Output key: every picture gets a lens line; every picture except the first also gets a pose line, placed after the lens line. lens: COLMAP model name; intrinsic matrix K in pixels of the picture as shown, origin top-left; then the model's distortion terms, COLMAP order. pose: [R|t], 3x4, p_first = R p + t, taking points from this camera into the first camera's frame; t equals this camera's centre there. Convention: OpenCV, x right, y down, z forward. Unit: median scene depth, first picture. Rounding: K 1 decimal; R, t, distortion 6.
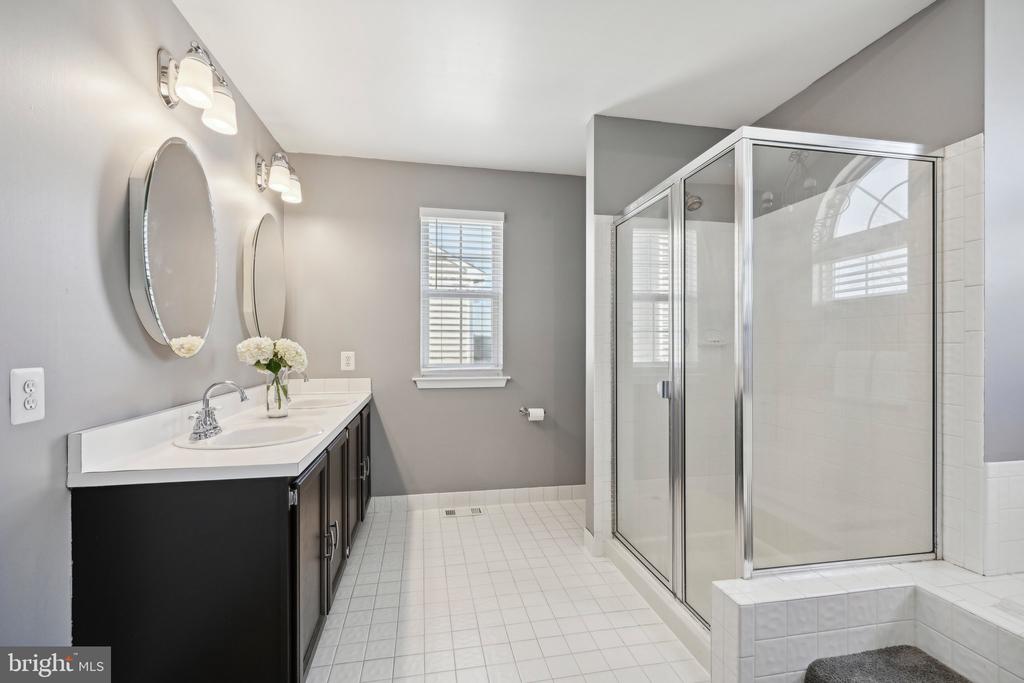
lens RADIAL K [[447.6, 0, 512.0], [0, 447.6, 345.5], [0, 0, 1]] dist [-0.000913, 0.000827]
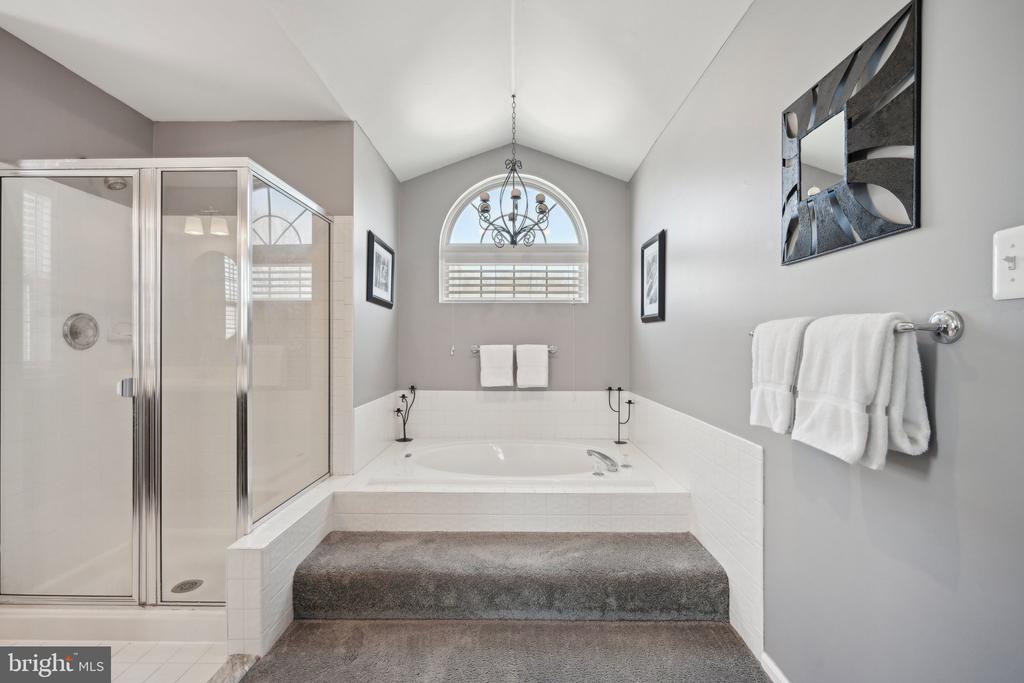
lens RADIAL K [[447.6, 0, 513.8], [0, 447.6, 340.5], [0, 0, 1]] dist [-0.000913, 0.000827]
pose [[0.202517, -0.002824, 0.979275, -0.509360], [0.001850, 0.999995, 0.002502, -0.000435], [-0.979277, 0.001305, 0.202521, 0.056276]]
